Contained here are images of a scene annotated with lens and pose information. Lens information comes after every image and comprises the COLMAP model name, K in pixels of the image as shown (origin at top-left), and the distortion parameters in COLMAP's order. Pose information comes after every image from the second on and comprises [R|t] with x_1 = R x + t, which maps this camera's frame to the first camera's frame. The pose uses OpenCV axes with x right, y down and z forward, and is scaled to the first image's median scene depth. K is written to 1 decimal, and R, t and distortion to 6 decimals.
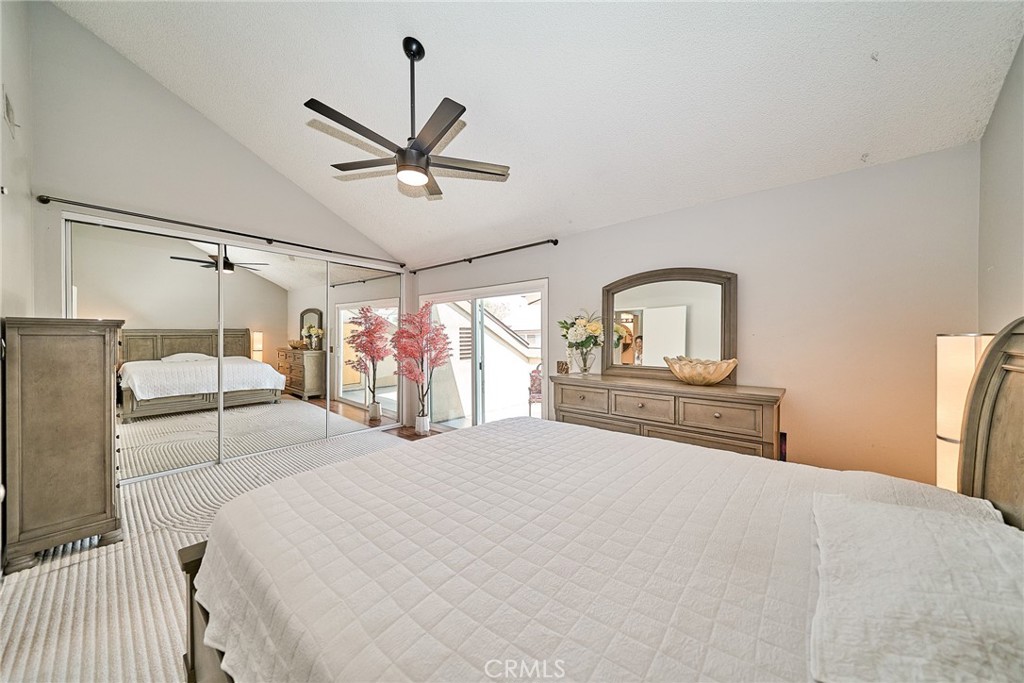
lens RADIAL K [[351.4, 0, 510.5], [0, 351.4, 342.3], [0, 0, 1]] dist [0.000116, -0.000009]
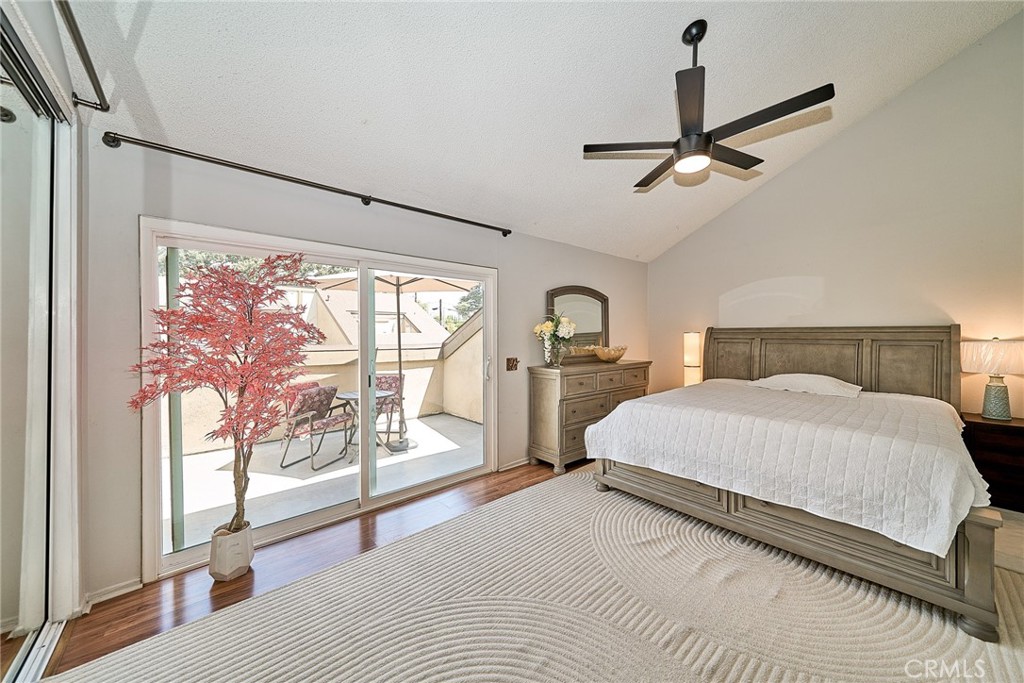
lens RADIAL K [[351.4, 0, 510.5], [0, 351.4, 342.3], [0, 0, 1]] dist [0.000116, -0.000009]
pose [[0.147503, -0.015705, 0.988937, -0.924223], [0.017635, 0.999757, 0.013246, -0.003557], [-0.988904, 0.015486, 0.147744, 0.962832]]
